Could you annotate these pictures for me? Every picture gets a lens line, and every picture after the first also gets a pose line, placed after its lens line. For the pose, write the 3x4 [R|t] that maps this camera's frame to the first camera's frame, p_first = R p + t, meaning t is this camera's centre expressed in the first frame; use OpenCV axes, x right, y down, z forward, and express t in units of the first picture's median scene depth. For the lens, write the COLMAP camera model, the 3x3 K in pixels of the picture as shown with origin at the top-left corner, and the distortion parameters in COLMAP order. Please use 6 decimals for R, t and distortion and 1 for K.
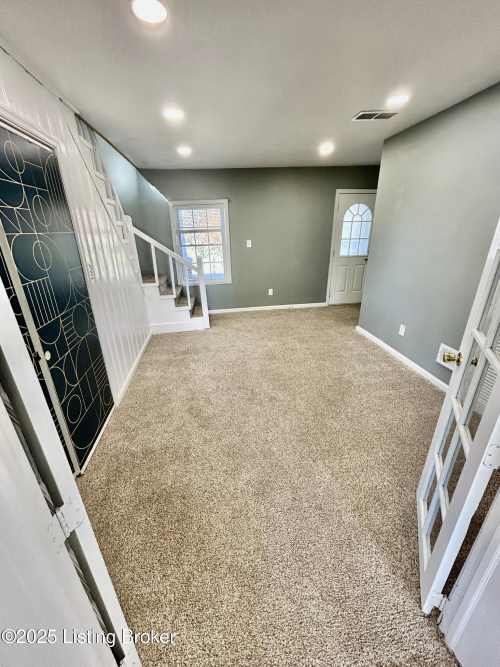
lens RADIAL K [[269.9, 0, 250.0], [0, 269.9, 333.5], [0, 0, 1]] dist [0.001505, 0.000121]
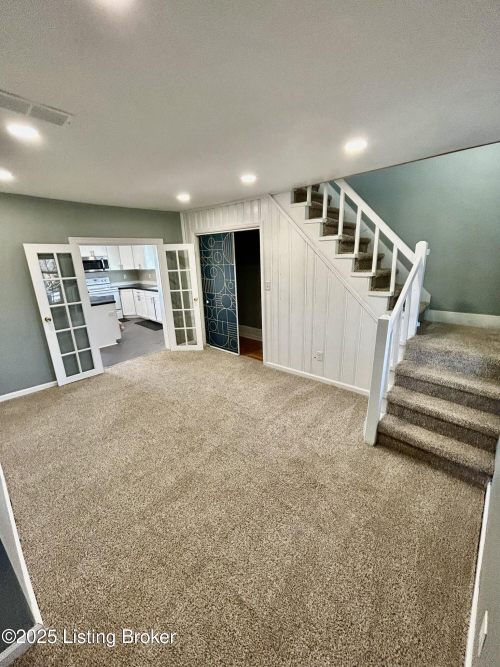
lens RADIAL K [[269.9, 0, 250.0], [0, 269.9, 333.5], [0, 0, 1]] dist [0.001505, 0.000121]
pose [[-0.797184, 0.202796, -0.568658, 0.393665], [-0.178502, 0.820616, 0.542887, -0.592282], [0.576745, 0.534287, -0.617983, 1.428366]]
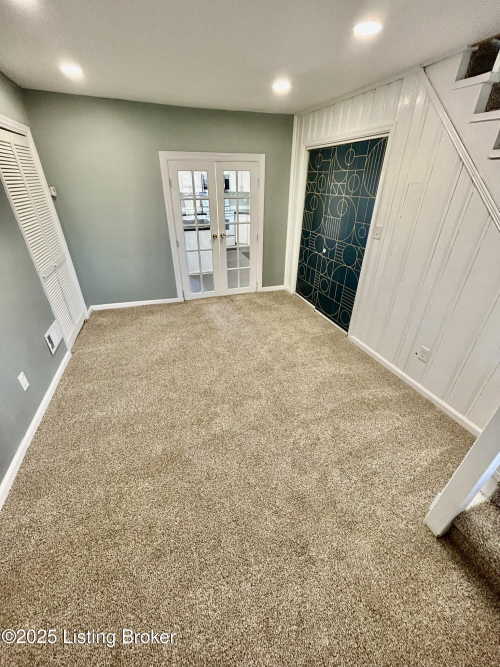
lens RADIAL K [[269.9, 0, 250.0], [0, 269.9, 333.5], [0, 0, 1]] dist [0.001505, 0.000121]
pose [[-0.989682, 0.076371, -0.121229, 0.121042], [-0.045911, 0.632451, 0.773239, -0.551524], [0.135725, 0.770826, -0.622419, 1.314614]]
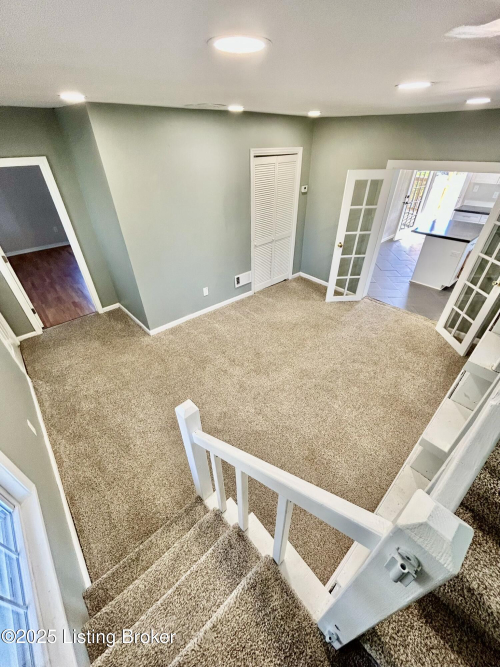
lens RADIAL K [[266.2, 0, 250.0], [0, 266.2, 333.5], [0, 0, 1]] dist [-0.026036, 0.000017]
pose [[-0.531198, -0.480182, 0.698036, -0.471115], [0.319126, 0.649811, 0.689859, -0.638527], [-0.784849, 0.589213, -0.191940, 1.146056]]
